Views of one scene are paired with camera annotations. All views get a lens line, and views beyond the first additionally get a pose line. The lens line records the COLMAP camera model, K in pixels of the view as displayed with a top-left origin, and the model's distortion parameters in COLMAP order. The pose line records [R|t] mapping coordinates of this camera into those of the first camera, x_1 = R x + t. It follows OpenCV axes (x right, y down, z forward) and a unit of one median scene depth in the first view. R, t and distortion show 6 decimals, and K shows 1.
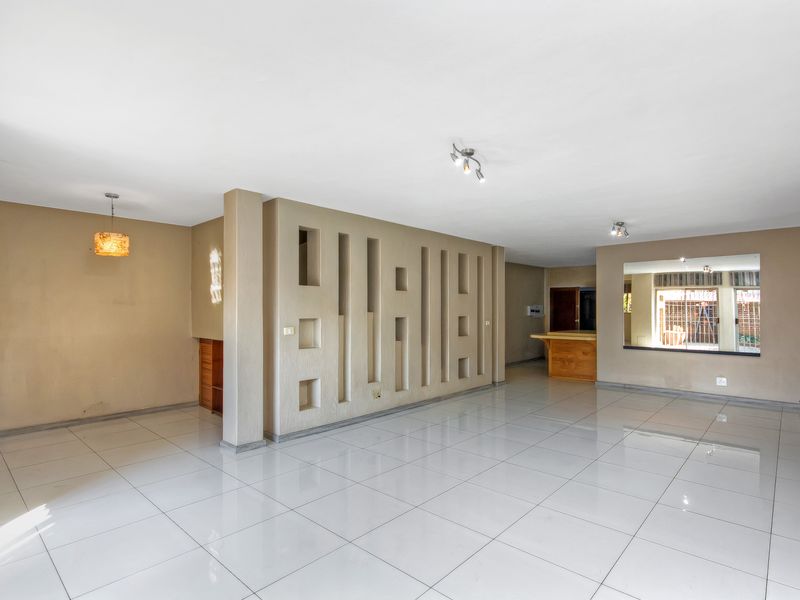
lens RADIAL K [[447.3, 0, 417.1], [0, 447.3, 309.7], [0, 0, 1]] dist [-0.000172, 0.000173]
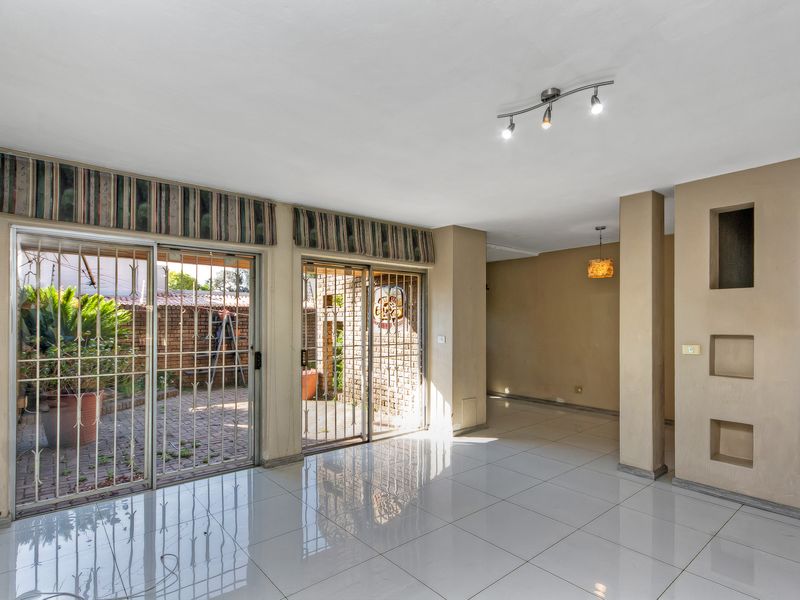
lens RADIAL K [[418.0, 0, 398.6], [0, 418.0, 322.1], [0, 0, 1]] dist [0.003319, 0.001167]
pose [[-0.156381, 0.003111, -0.987692, 0.466217], [-0.000031, 0.999995, 0.003154, -0.002413], [0.987697, 0.000524, -0.156380, 0.553997]]
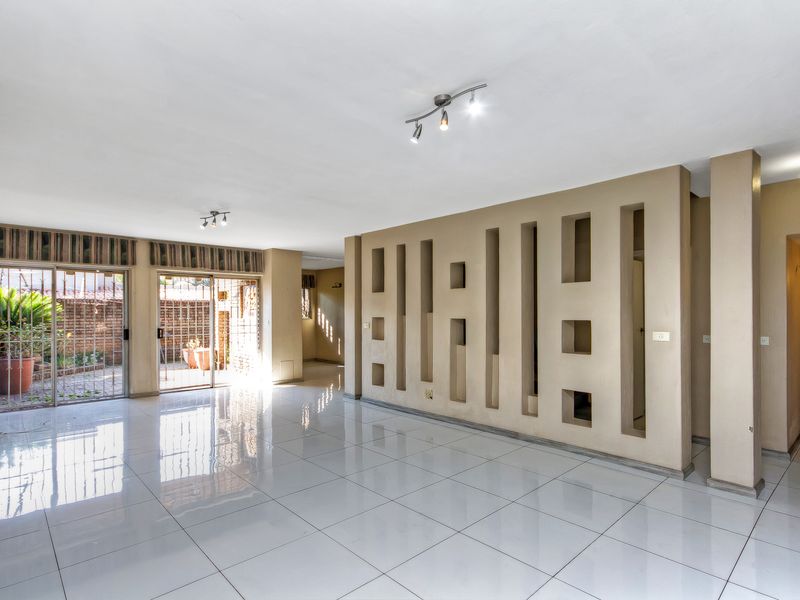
lens RADIAL K [[410.9, 0, 399.5], [0, 410.9, 313.6], [0, 0, 1]] dist [0.001355, 0.000774]
pose [[-0.093529, 0.002072, -0.995614, 0.911873], [0.001530, 0.999997, 0.001938, 0.006157], [0.995615, -0.001342, -0.093531, 1.117188]]
